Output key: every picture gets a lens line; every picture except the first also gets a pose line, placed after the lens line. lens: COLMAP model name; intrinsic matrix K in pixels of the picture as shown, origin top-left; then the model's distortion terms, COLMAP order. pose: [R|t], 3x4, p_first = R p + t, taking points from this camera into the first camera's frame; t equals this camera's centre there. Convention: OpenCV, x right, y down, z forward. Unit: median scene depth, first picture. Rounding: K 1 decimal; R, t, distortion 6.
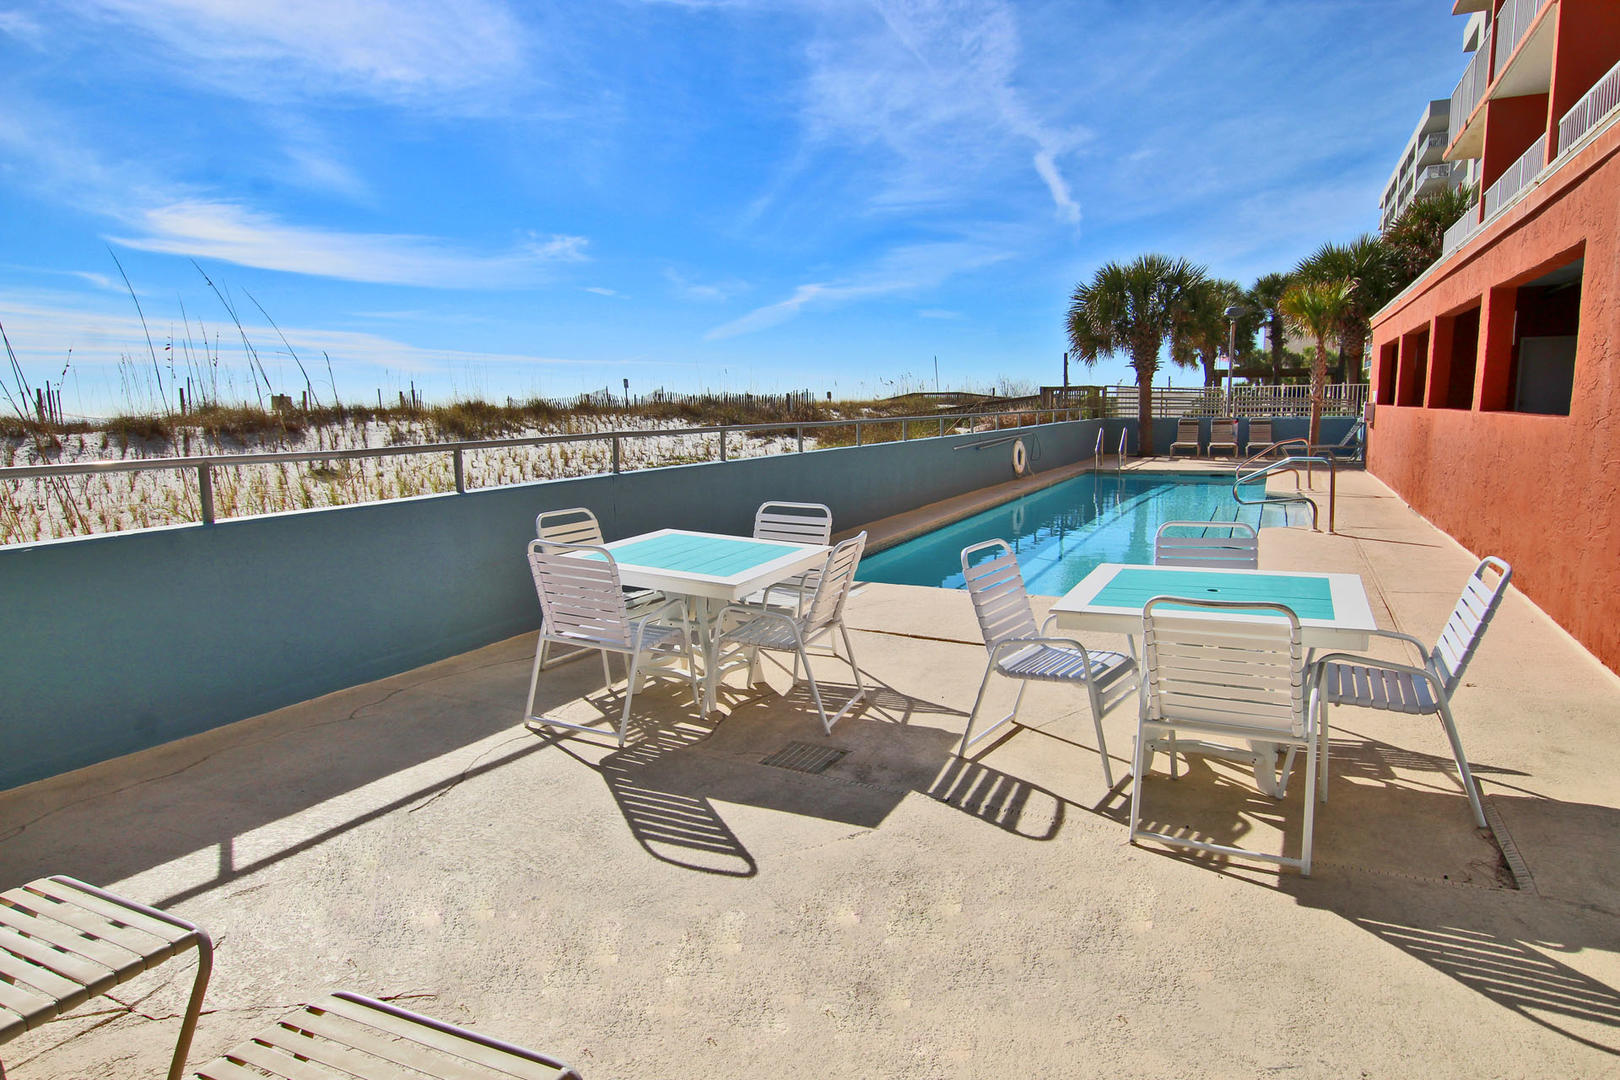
lens RADIAL K [[977.5, 0, 815.0], [0, 977.5, 548.0], [0, 0, 1]] dist [-0.020985, 0.002747]
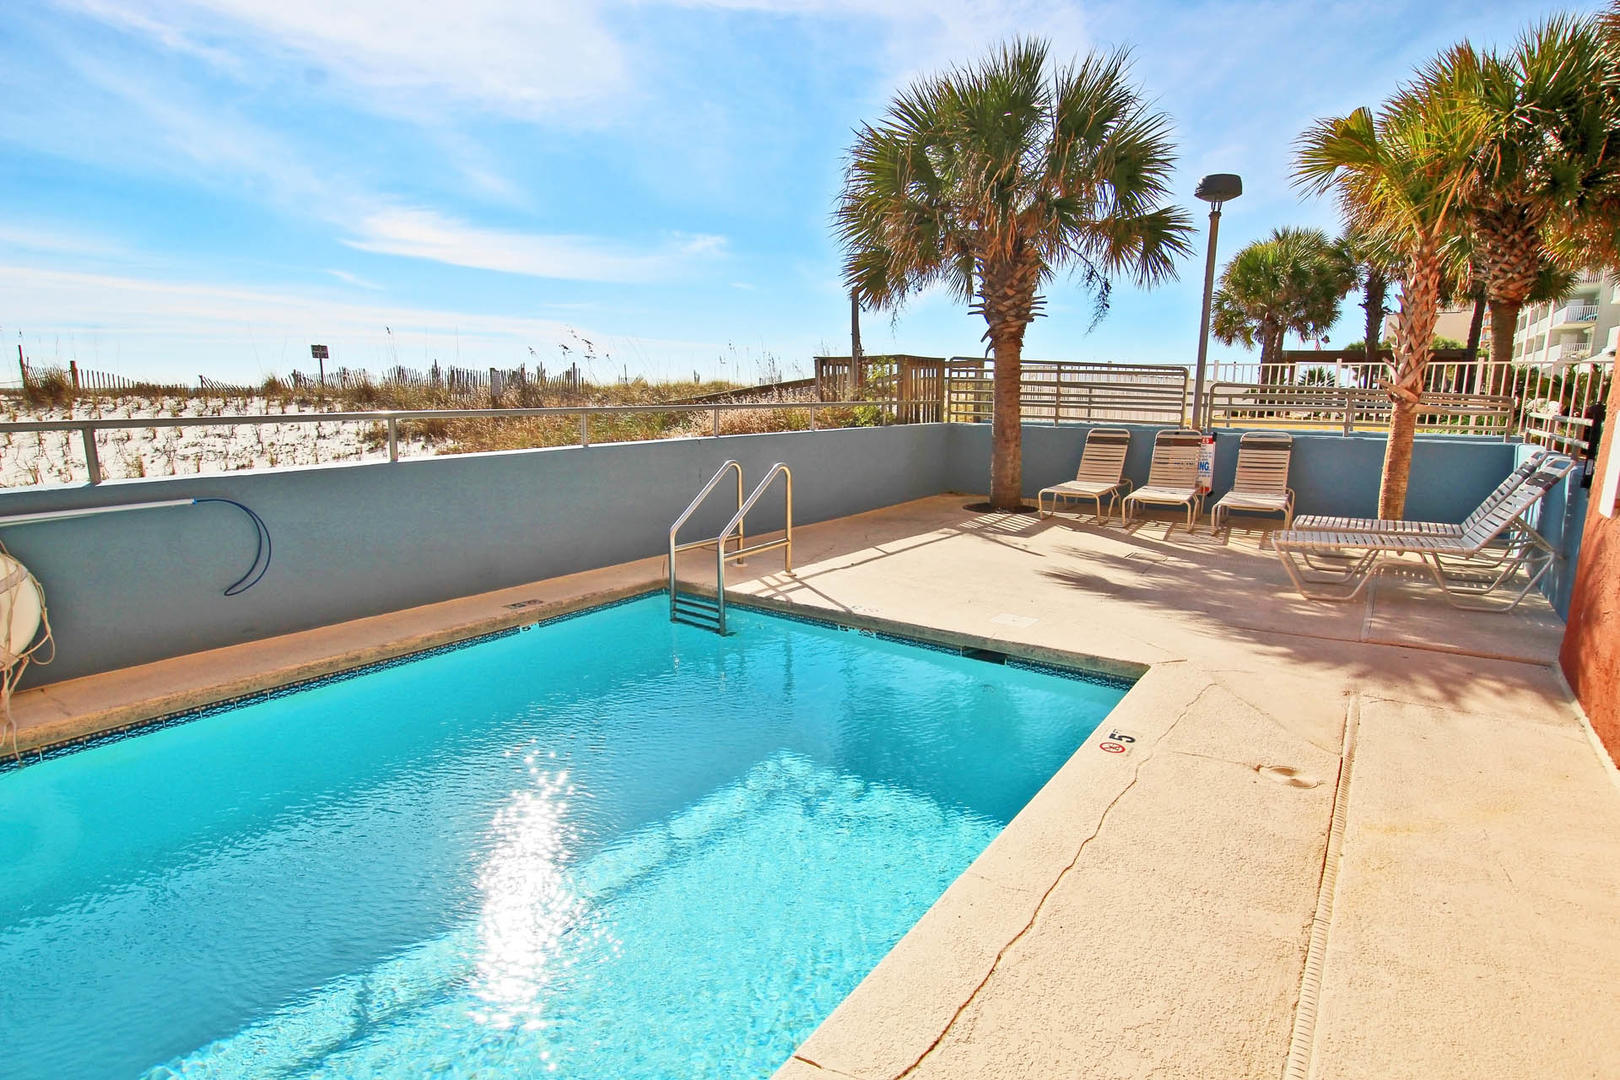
lens RADIAL K [[824.8, 0, 811.9], [0, 824.8, 512.2], [0, 0, 1]] dist [-0.027067, -0.000122]
pose [[0.983063, 0.045084, -0.177638, 0.258980], [-0.044529, 0.998983, 0.007117, -0.073796], [0.177778, 0.000914, 0.984070, 0.487748]]
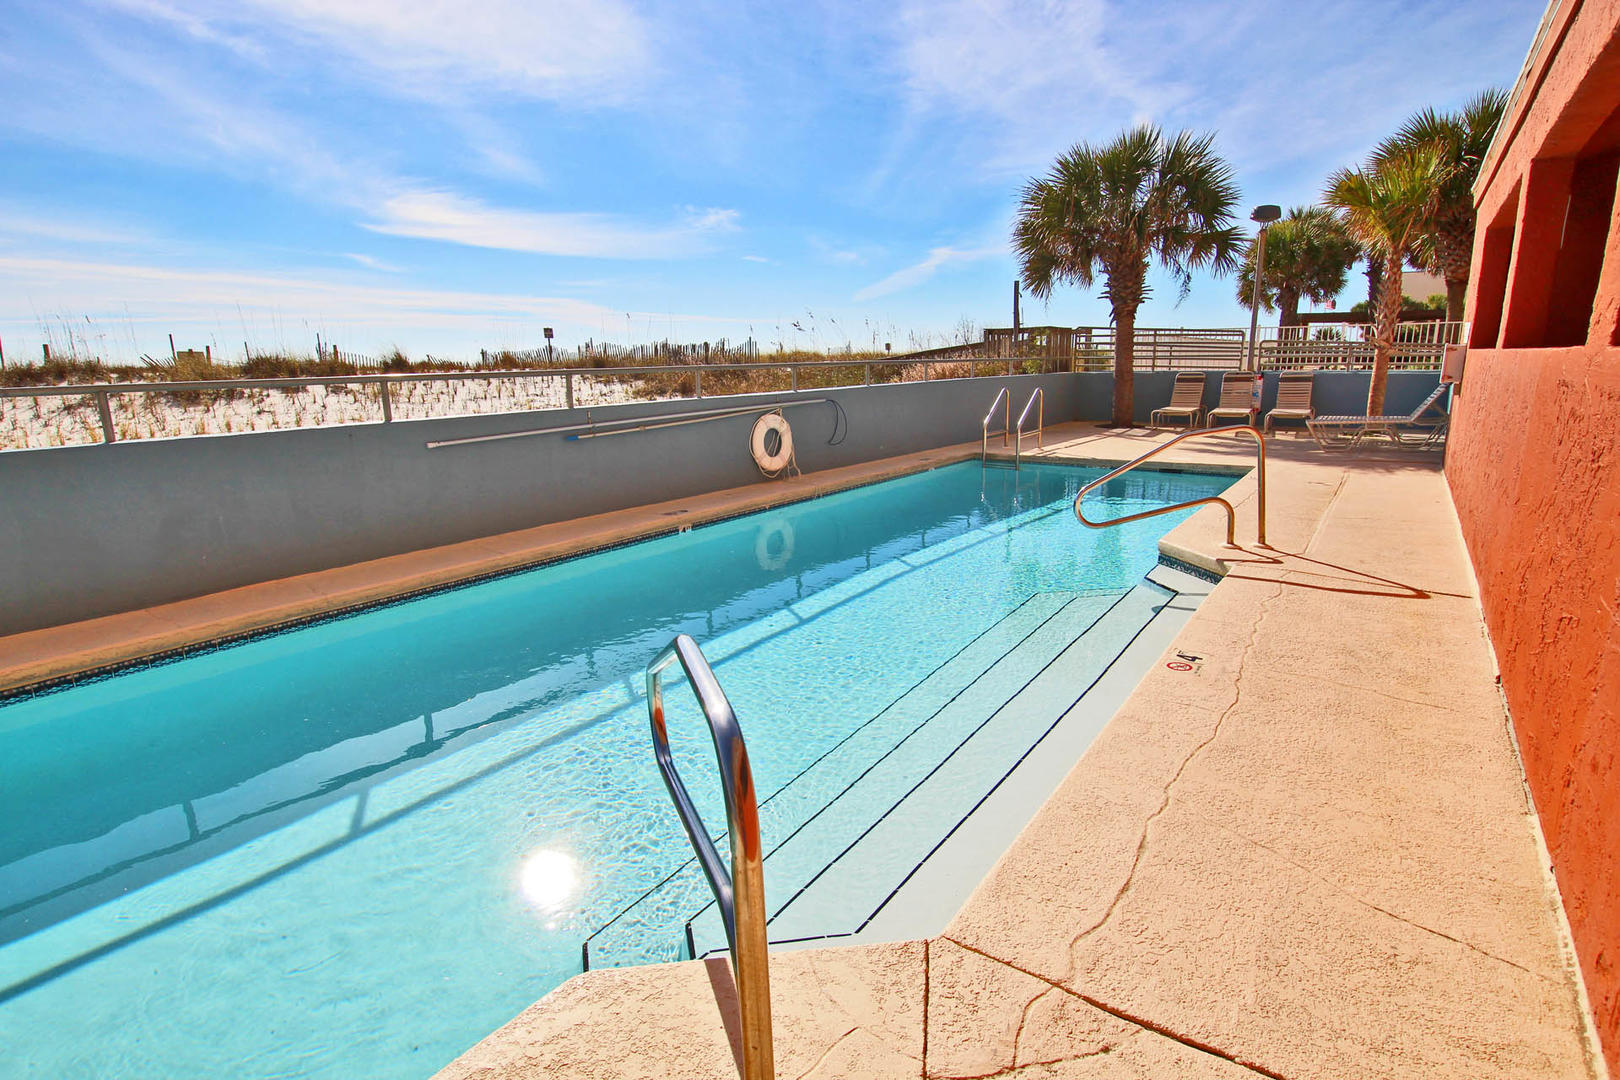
lens RADIAL K [[824.8, 0, 803.6], [0, 824.8, 535.9], [0, 0, 1]] dist [-0.027067, -0.000122]
pose [[0.981814, 0.033755, -0.186819, 0.183645], [-0.021222, 0.997413, 0.068686, -0.041345], [0.188654, -0.063472, 0.979990, 0.299639]]
